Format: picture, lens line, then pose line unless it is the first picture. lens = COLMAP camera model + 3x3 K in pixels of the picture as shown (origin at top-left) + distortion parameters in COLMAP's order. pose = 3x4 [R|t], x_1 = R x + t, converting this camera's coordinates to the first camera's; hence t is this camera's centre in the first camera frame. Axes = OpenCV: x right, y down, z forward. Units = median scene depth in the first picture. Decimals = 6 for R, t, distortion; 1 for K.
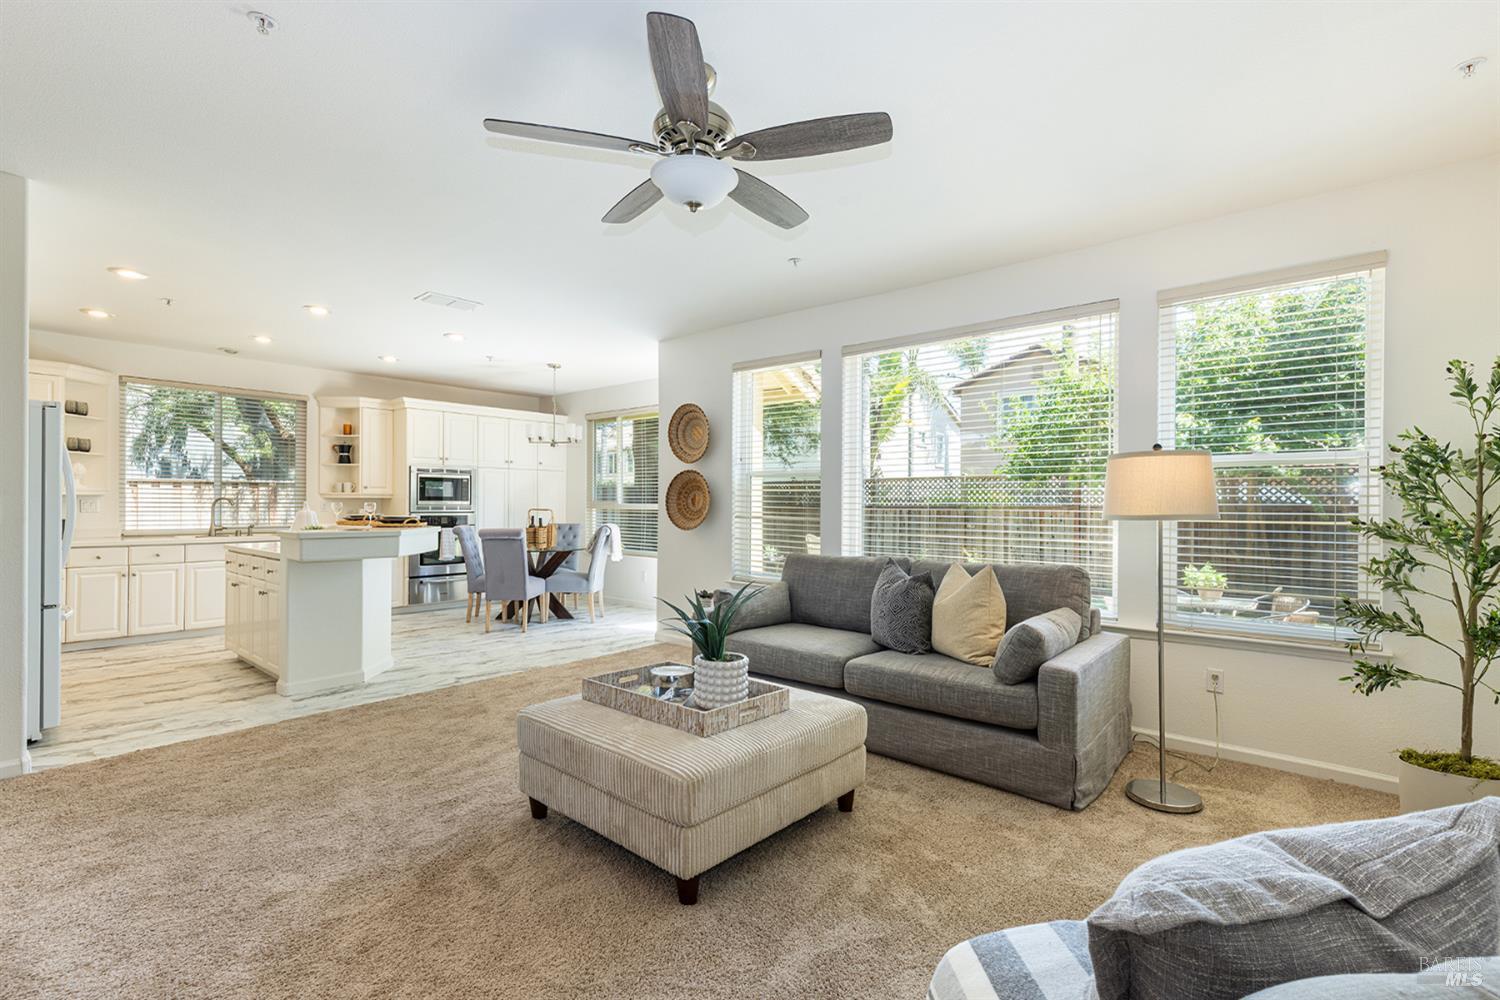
lens RADIAL K [[673.3, 0, 758.2], [0, 673.3, 503.4], [0, 0, 1]] dist [0.008750, -0.001833]
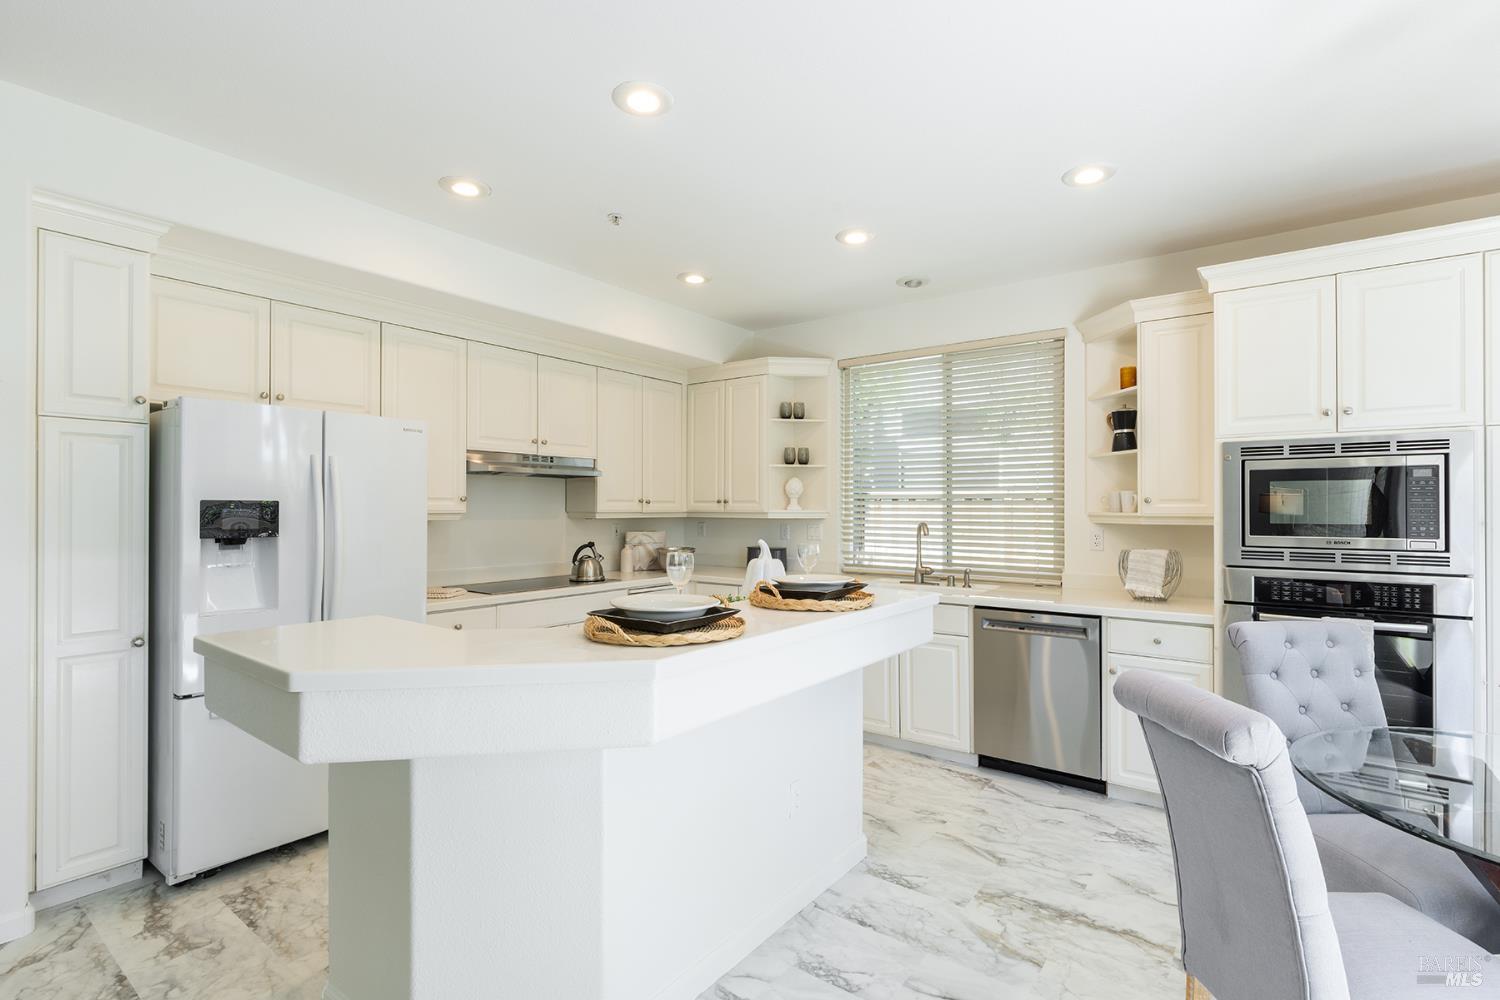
lens RADIAL K [[704.2, 0, 753.0], [0, 704.2, 503.1], [0, 0, 1]] dist [-0.003215, -0.000135]
pose [[0.059869, -0.011984, -0.998134, -0.143194], [-0.001141, 0.999926, -0.012074, -0.016994], [0.998206, 0.001862, 0.059851, 0.738580]]
